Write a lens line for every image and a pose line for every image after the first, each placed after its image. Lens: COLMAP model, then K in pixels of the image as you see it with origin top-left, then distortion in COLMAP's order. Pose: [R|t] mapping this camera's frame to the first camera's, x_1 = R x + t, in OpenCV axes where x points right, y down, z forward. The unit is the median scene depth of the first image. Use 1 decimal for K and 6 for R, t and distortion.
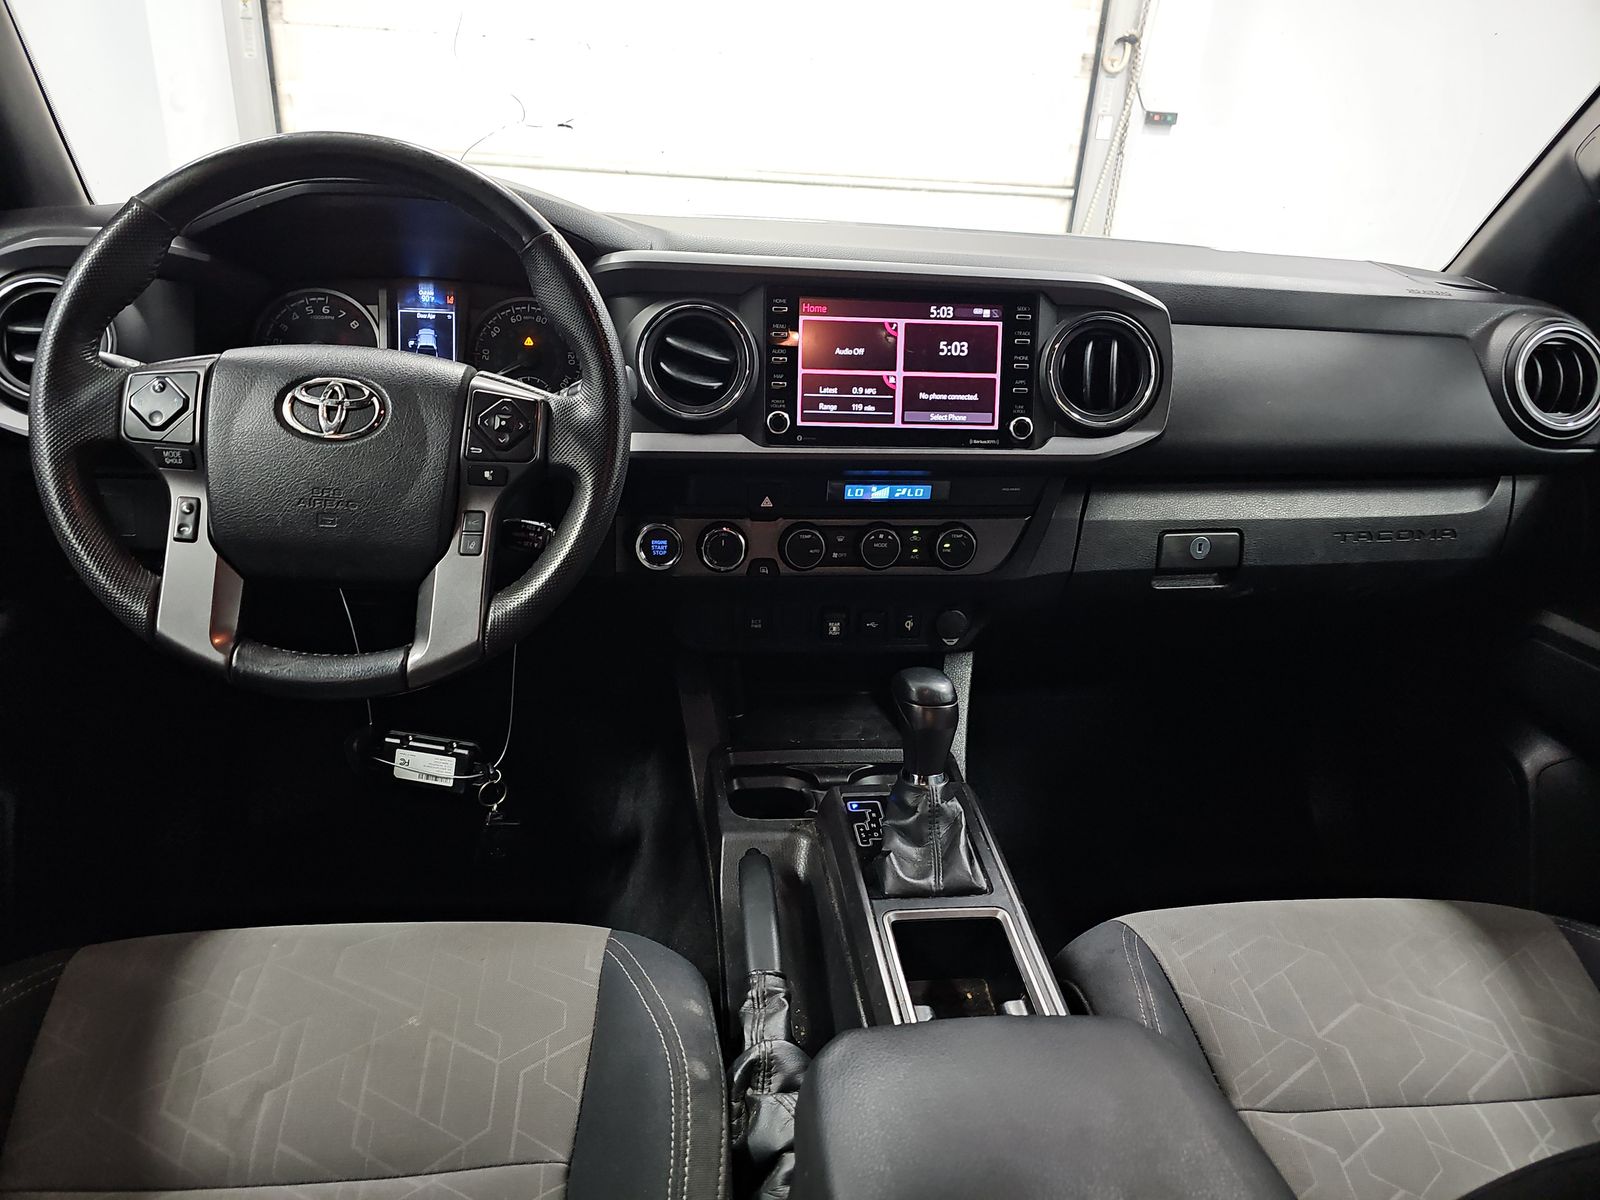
lens RADIAL K [[1089.3, 0, 800.0], [0, 1089.3, 600.0], [0, 0, 1]] dist [0.066896, -0.001854]
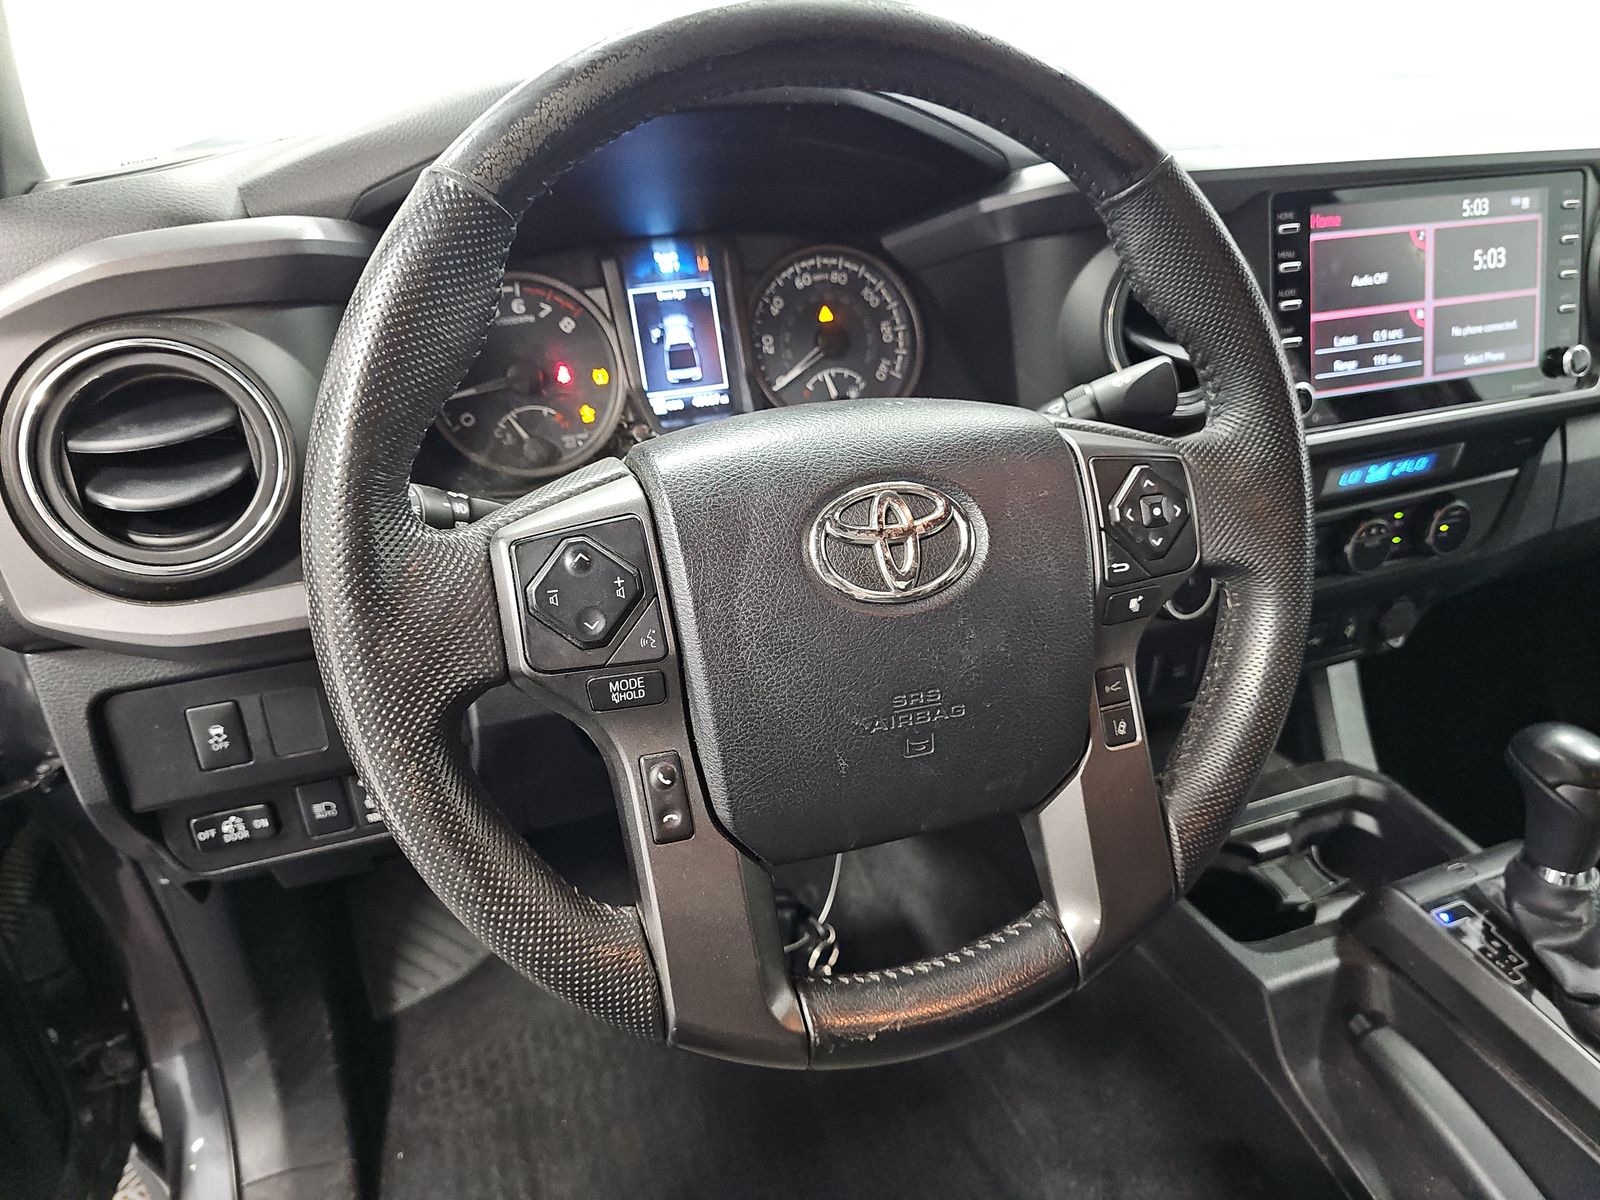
lens RADIAL K [[1078.3, 0, 800.0], [0, 1078.3, 600.0], [0, 0, 1]] dist [0.046818, -0.067986]
pose [[0.964073, -0.175389, 0.199503, -0.459822], [0.147212, 0.977919, 0.148333, -0.183619], [-0.221114, -0.113635, 0.968605, 0.400363]]
